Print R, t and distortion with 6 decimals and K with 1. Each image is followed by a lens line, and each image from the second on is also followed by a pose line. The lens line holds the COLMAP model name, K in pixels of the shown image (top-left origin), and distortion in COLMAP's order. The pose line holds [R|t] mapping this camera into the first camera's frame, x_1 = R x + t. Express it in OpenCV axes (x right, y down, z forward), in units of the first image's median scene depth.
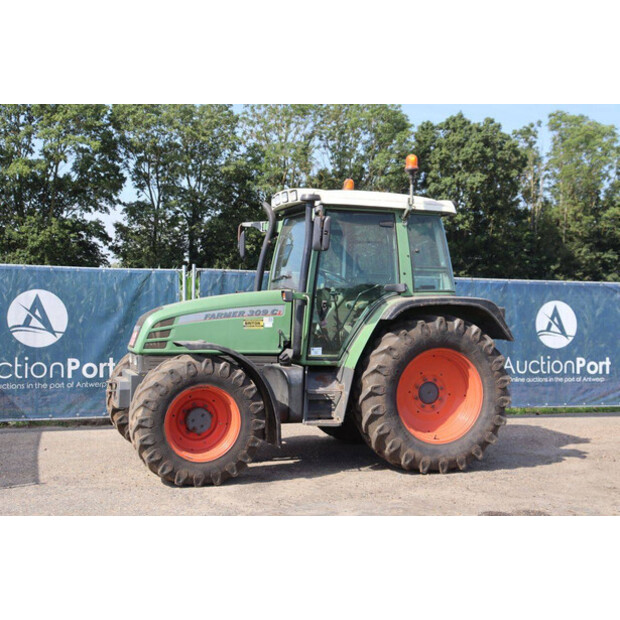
lens RADIAL K [[885.7, 0, 310.0], [0, 885.7, 310.0], [0, 0, 1]] dist [0.059734, 0.133162]
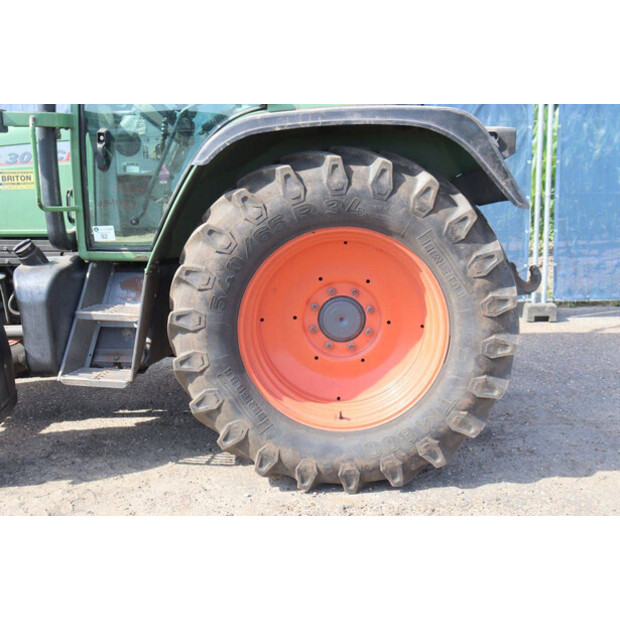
lens RADIAL K [[744.5, 0, 310.5], [0, 744.5, 300.3], [0, 0, 1]] dist [-0.001536, 0.015058]
pose [[0.938429, 0.034743, -0.343721, 0.261509], [0.032014, 0.981904, 0.186653, 0.009036], [0.343986, -0.186164, 0.920335, 0.645716]]
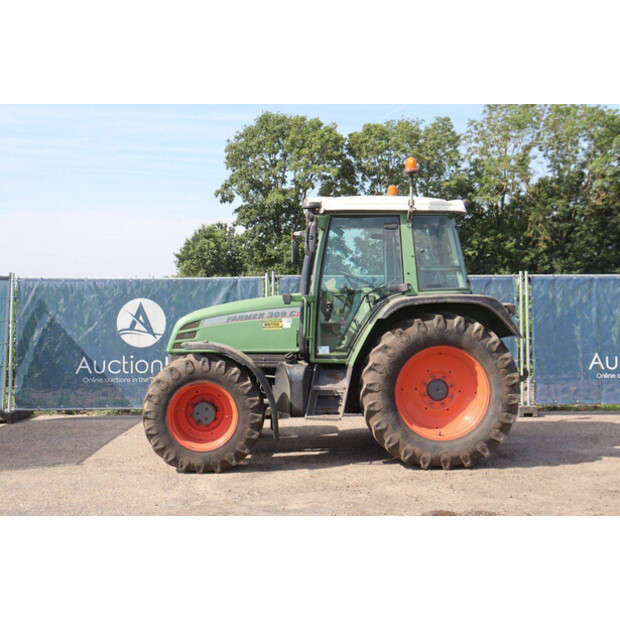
lens RADIAL K [[778.6, 0, 310.0], [0, 778.6, 310.0], [0, 0, 1]] dist [0.017841, 0.030476]
pose [[0.951396, -0.022941, -0.307115, 0.278242], [0.022536, 0.999734, -0.004864, 0.003096], [0.307145, -0.002294, 0.951660, 0.108236]]
